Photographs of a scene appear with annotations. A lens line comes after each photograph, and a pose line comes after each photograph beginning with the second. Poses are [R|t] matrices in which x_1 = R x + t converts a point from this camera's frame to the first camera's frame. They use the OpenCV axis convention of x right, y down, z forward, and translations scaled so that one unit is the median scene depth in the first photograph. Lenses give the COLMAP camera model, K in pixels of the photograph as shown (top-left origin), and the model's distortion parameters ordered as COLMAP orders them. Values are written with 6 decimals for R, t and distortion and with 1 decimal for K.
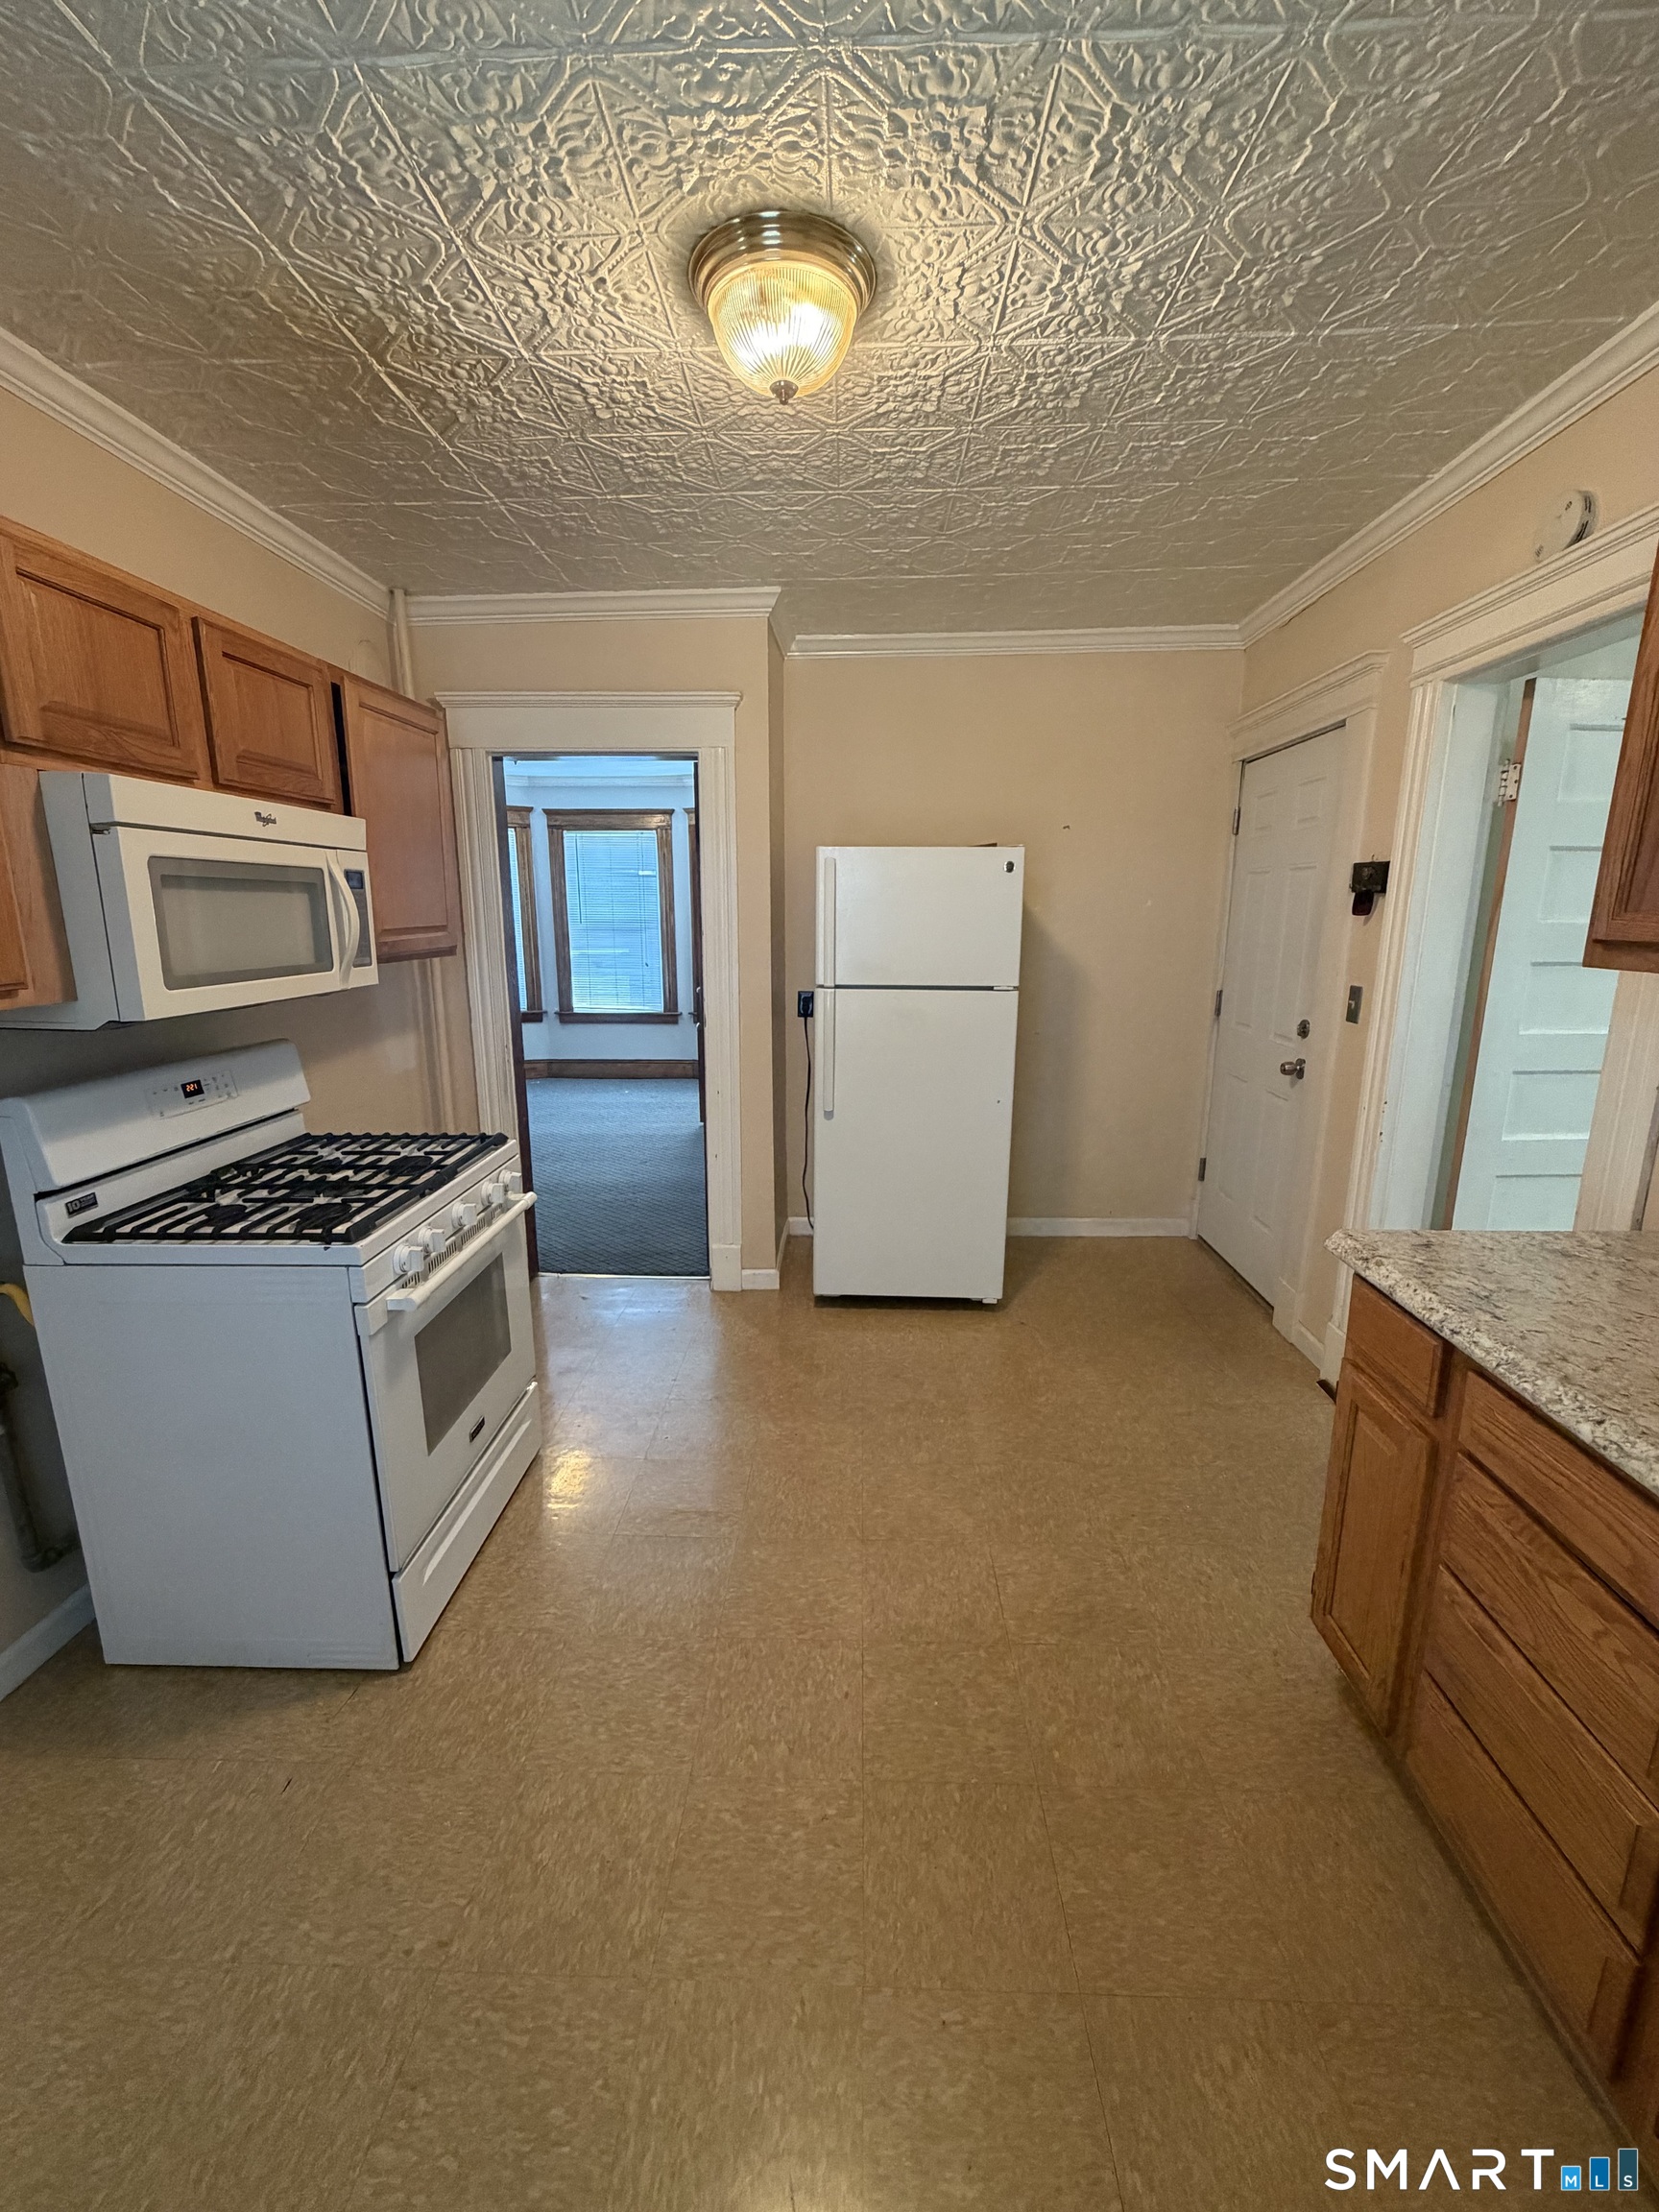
lens RADIAL K [[884.0, 0, 831.3], [0, 884.0, 1096.9], [0, 0, 1]] dist [0.000994, 0.000052]
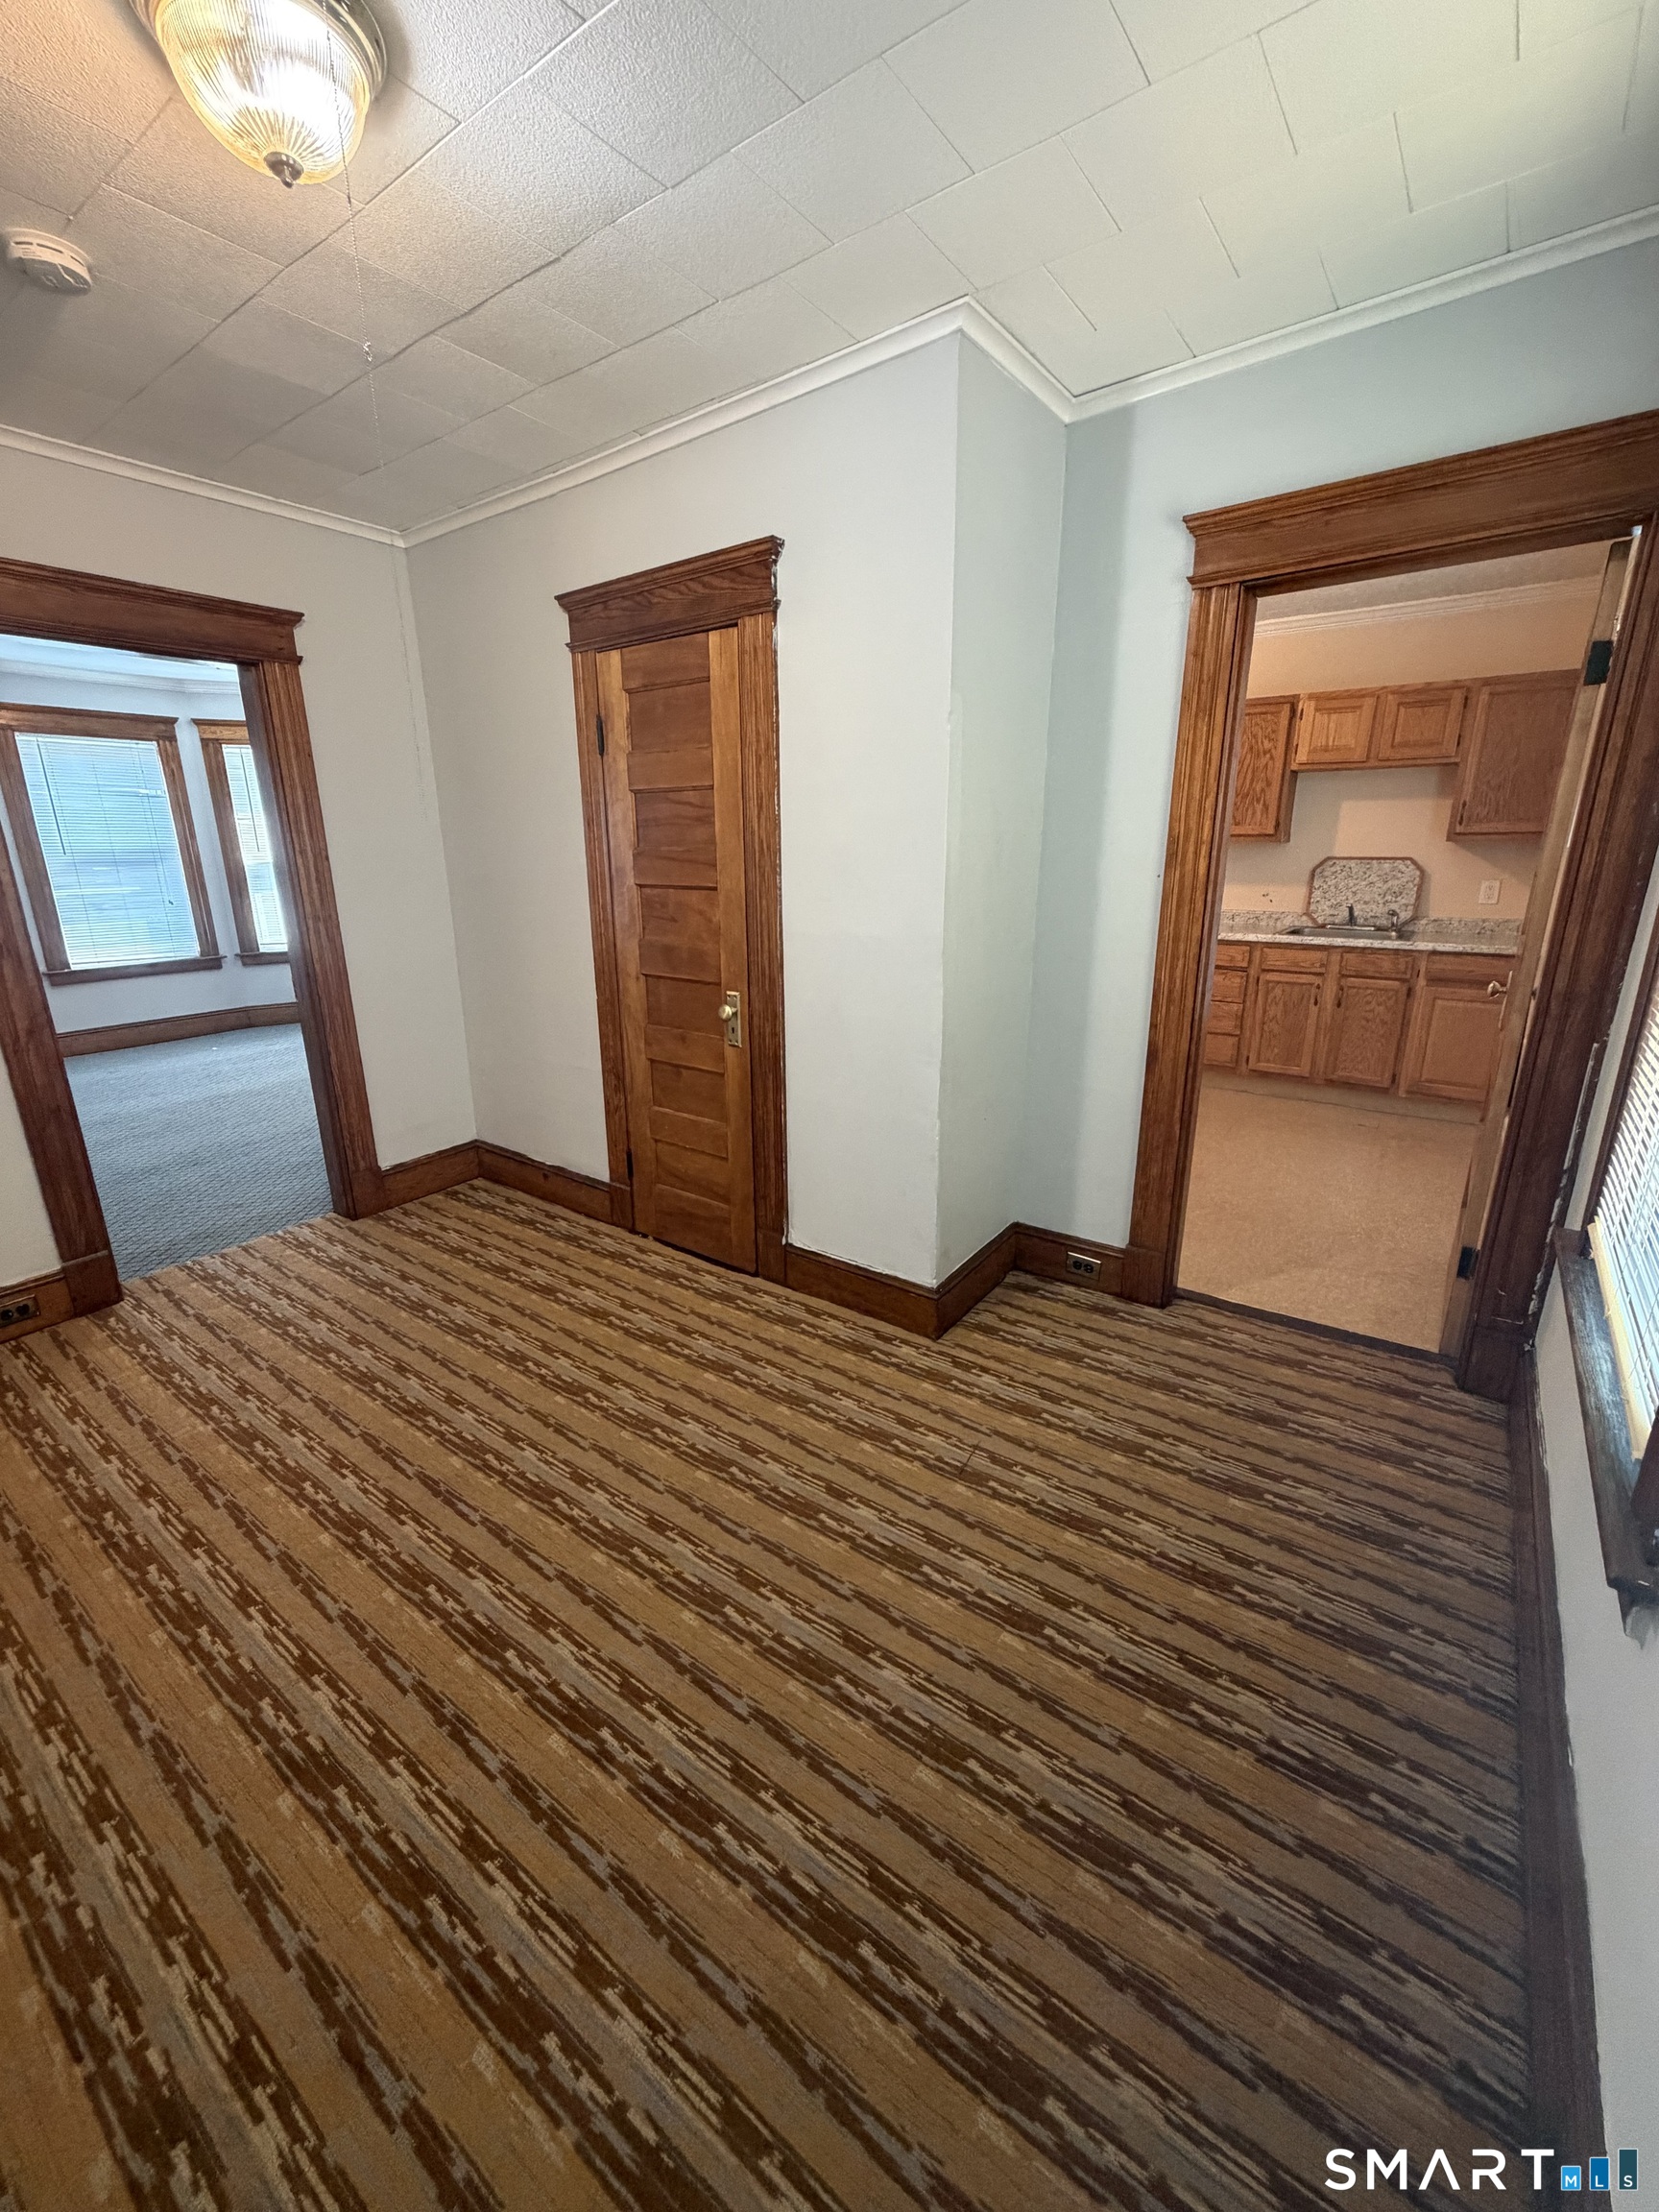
lens RADIAL K [[884.0, 0, 831.3], [0, 884.0, 1096.9], [0, 0, 1]] dist [0.000994, 0.000052]
pose [[0.555558, -0.238726, 0.796471, -2.920350], [0.180259, 0.969696, 0.164912, 0.045676], [-0.811703, 0.051953, 0.581755, -0.063925]]
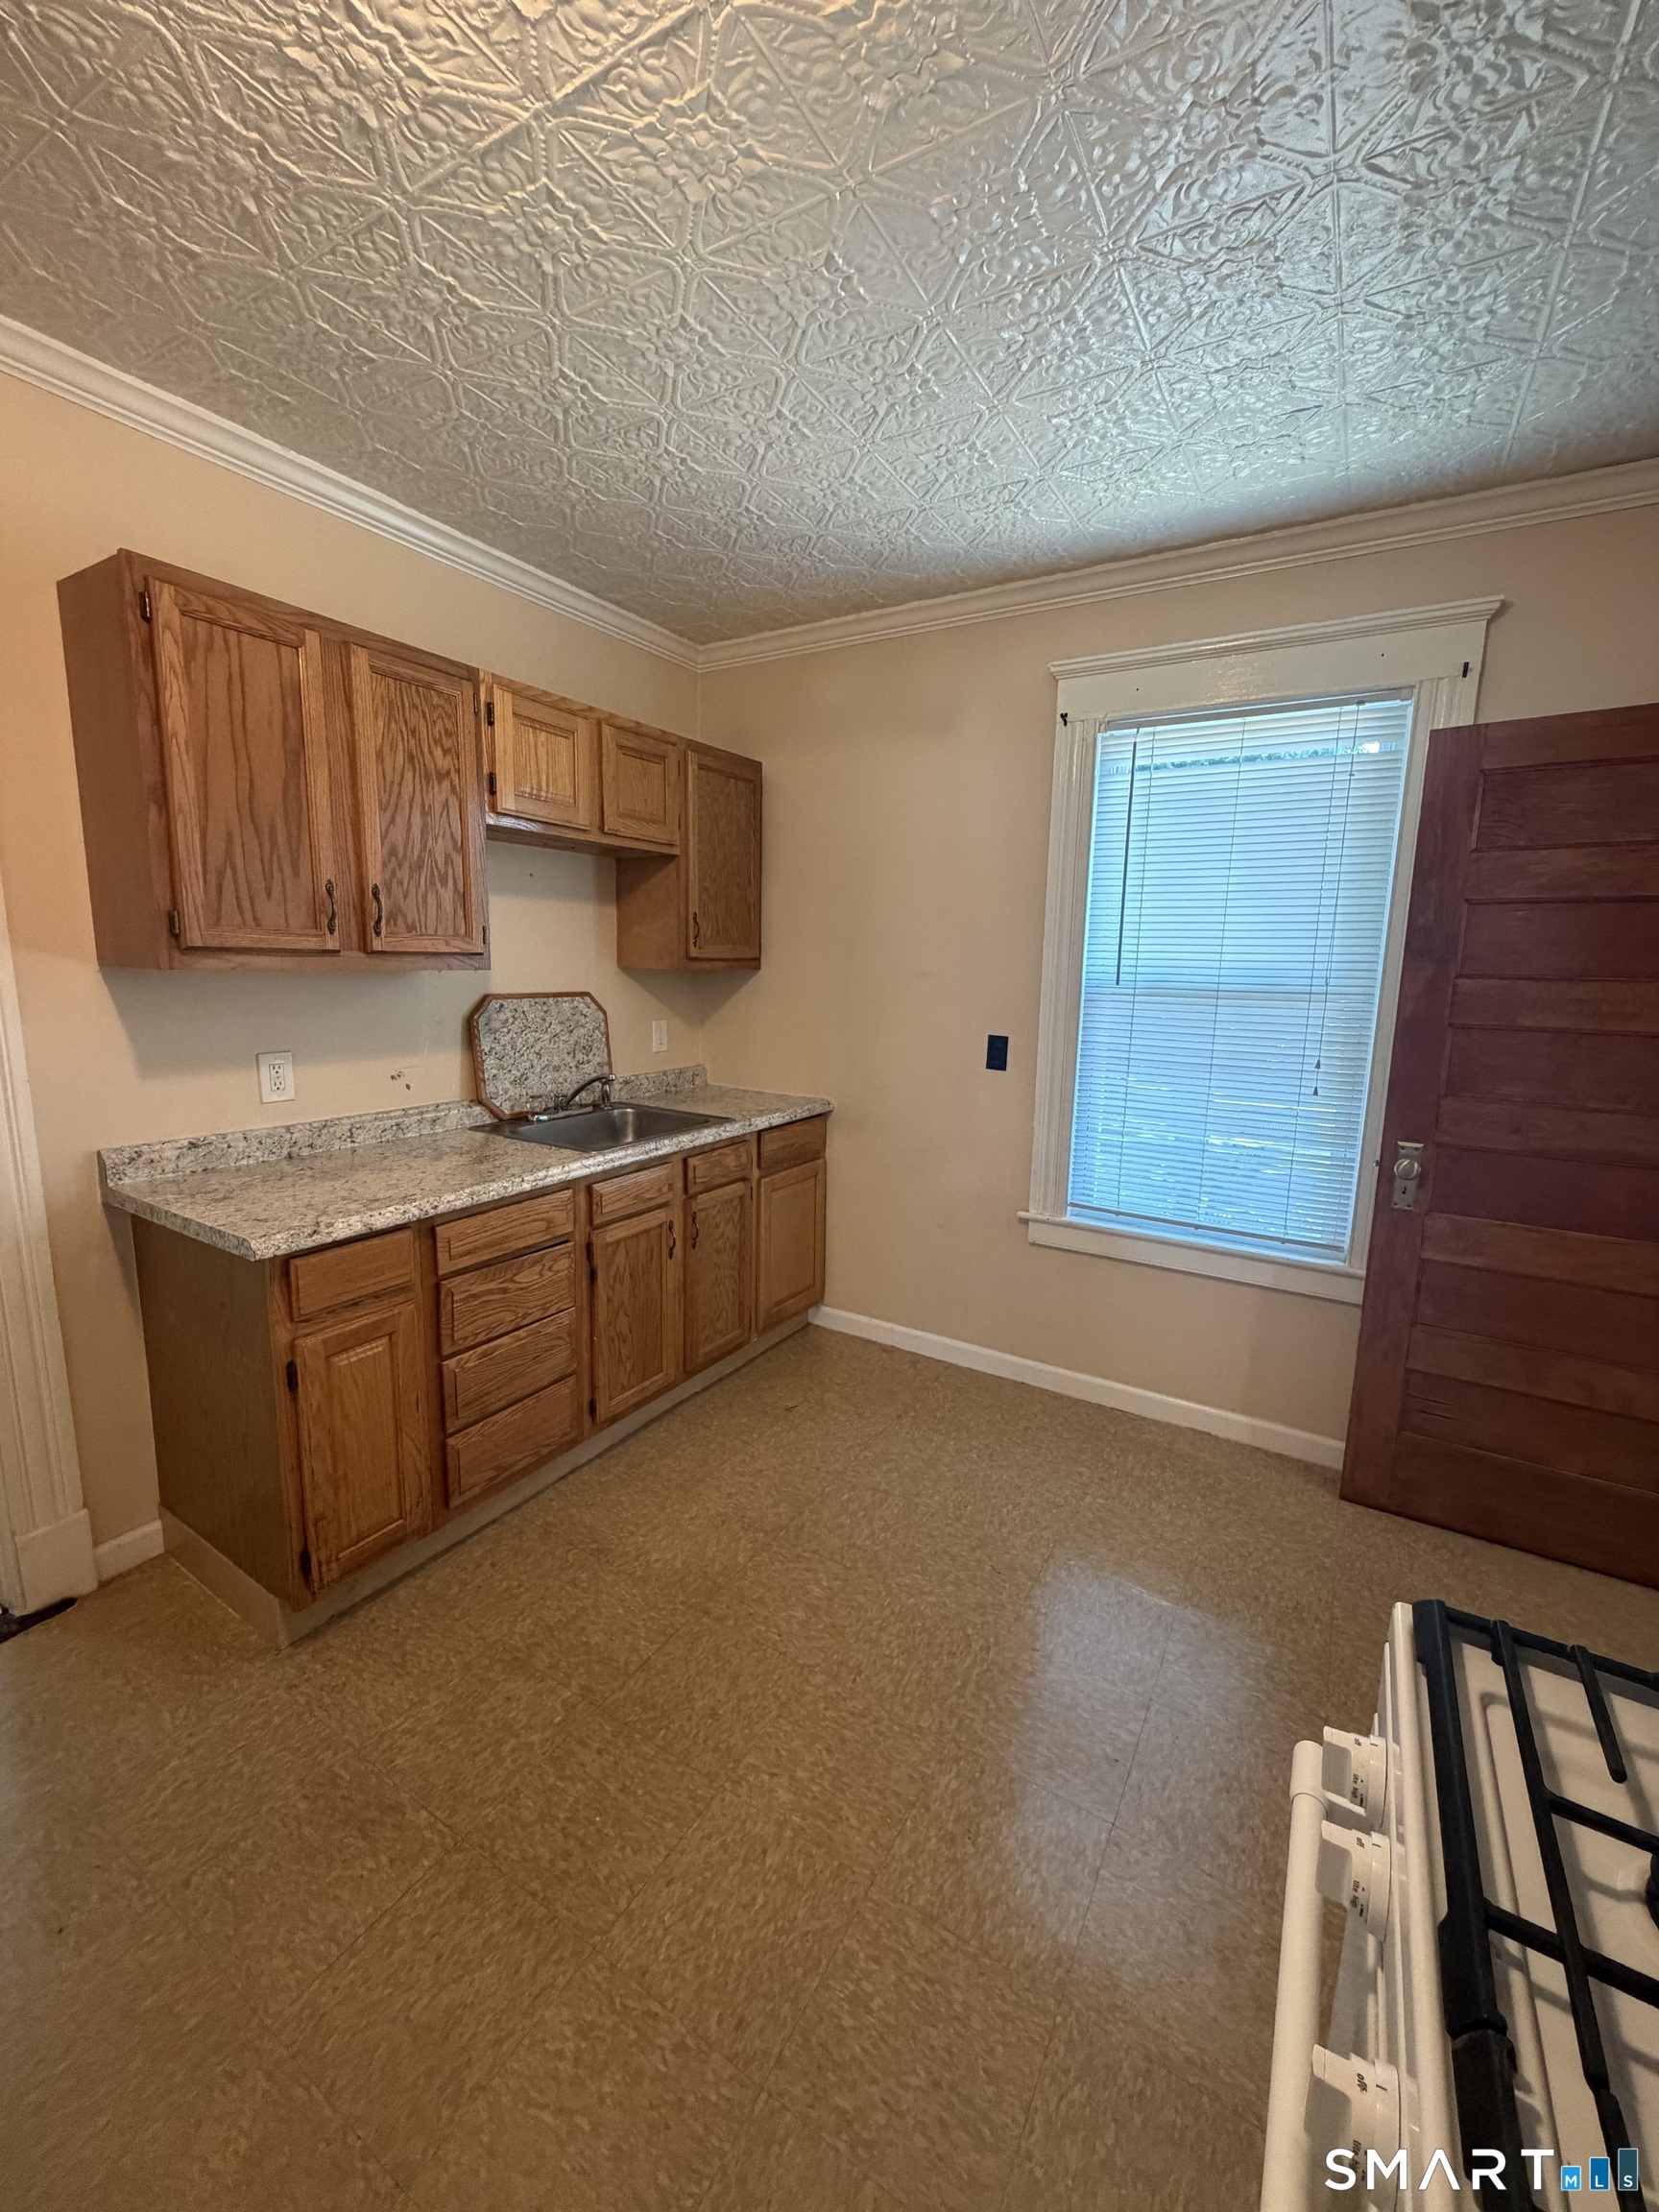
lens RADIAL K [[884.0, 0, 831.3], [0, 884.0, 1096.9], [0, 0, 1]] dist [0.000994, 0.000052]
pose [[-0.873041, -0.098763, 0.477541, -0.479311], [0.076960, 0.939099, 0.334918, -0.297257], [-0.481535, 0.329148, -0.812272, 1.502192]]
